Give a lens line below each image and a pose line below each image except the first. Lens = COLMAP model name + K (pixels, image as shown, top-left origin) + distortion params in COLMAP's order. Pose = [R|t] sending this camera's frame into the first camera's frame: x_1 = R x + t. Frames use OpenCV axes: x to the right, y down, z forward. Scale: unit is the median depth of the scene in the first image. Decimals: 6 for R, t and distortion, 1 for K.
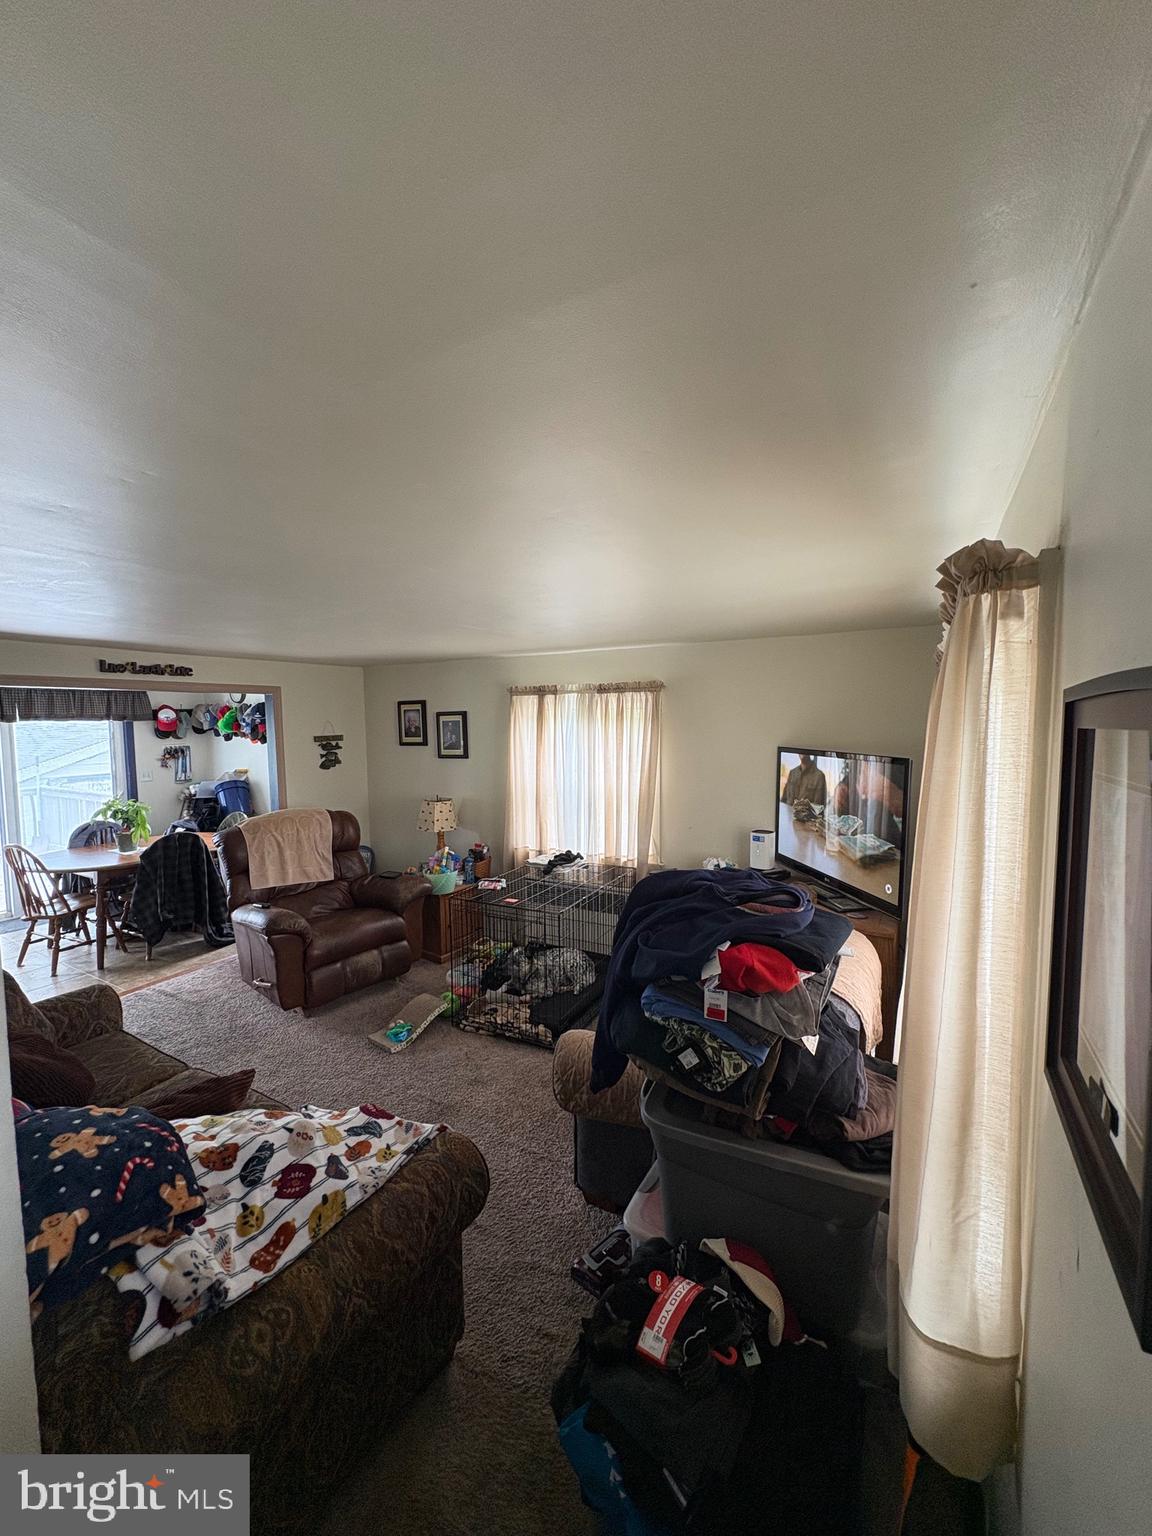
lens RADIAL K [[613.7, 0, 576.1], [0, 613.7, 767.6], [0, 0, 1]] dist [-0.000867, -0.000211]
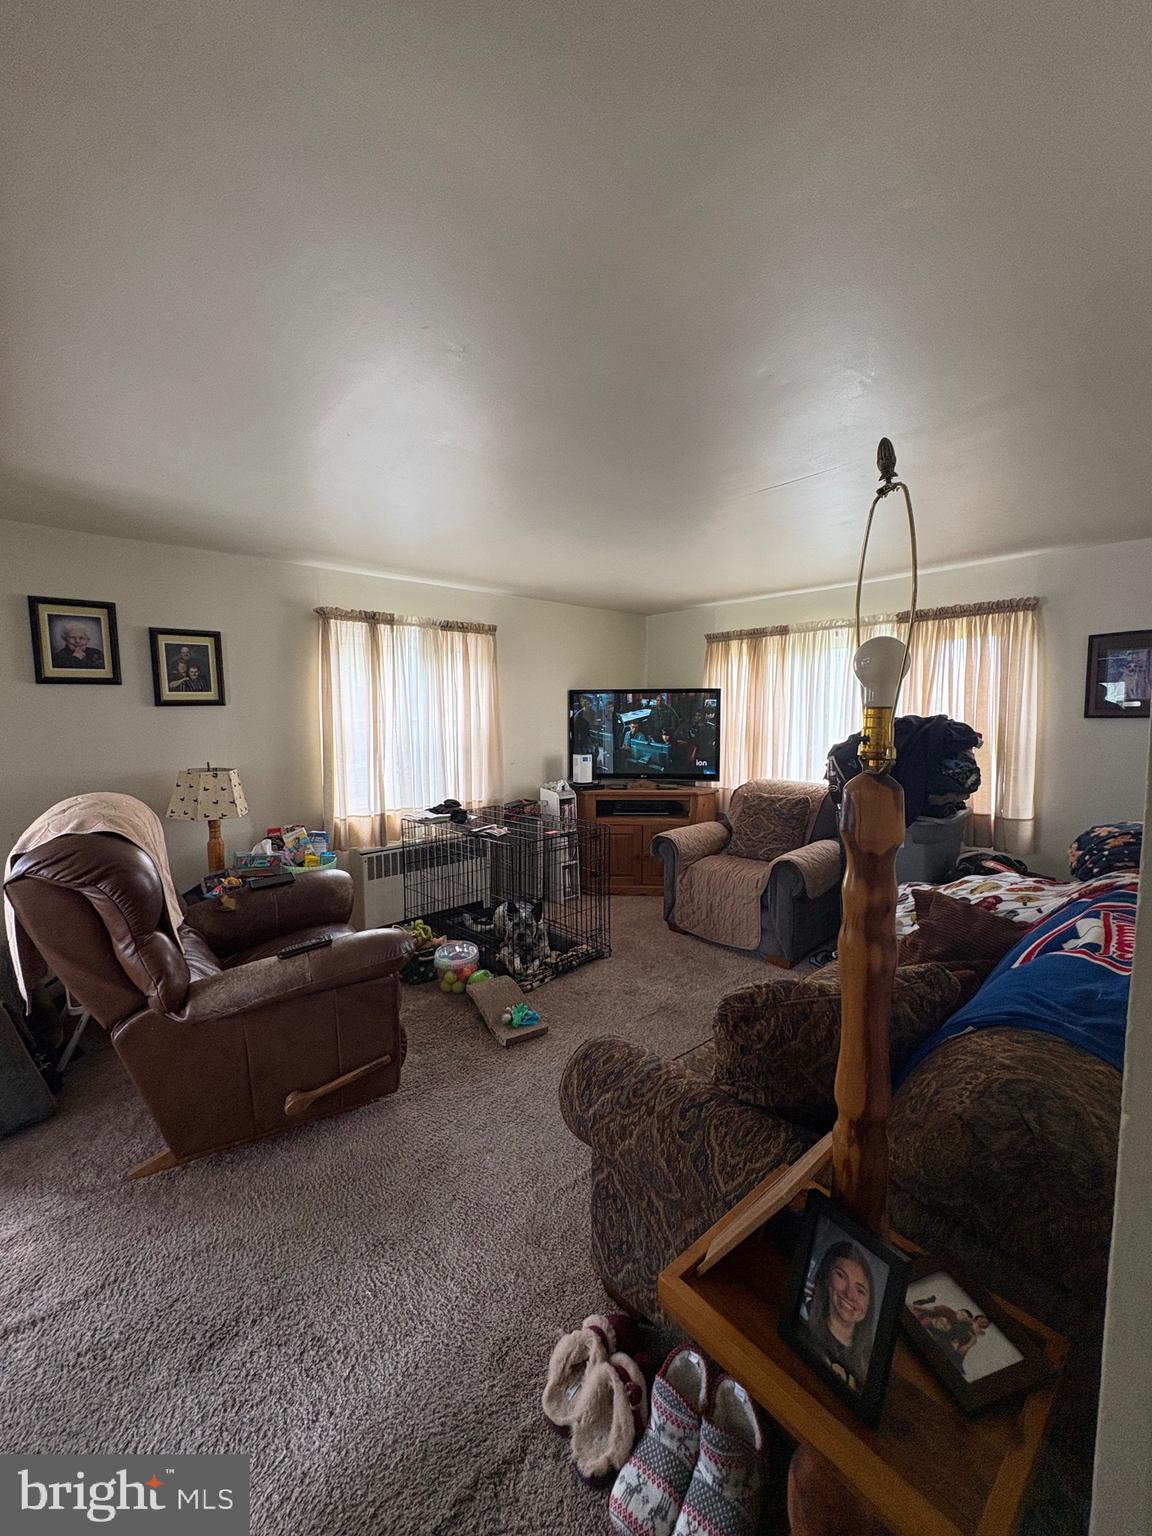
lens RADIAL K [[613.7, 0, 580.5], [0, 613.7, 767.1], [0, 0, 1]] dist [-0.000867, -0.000211]
pose [[0.308648, -0.086008, 0.947280, -0.685054], [0.067122, 0.995390, 0.068506, 0.031234], [-0.948805, 0.042439, 0.312998, 0.440151]]
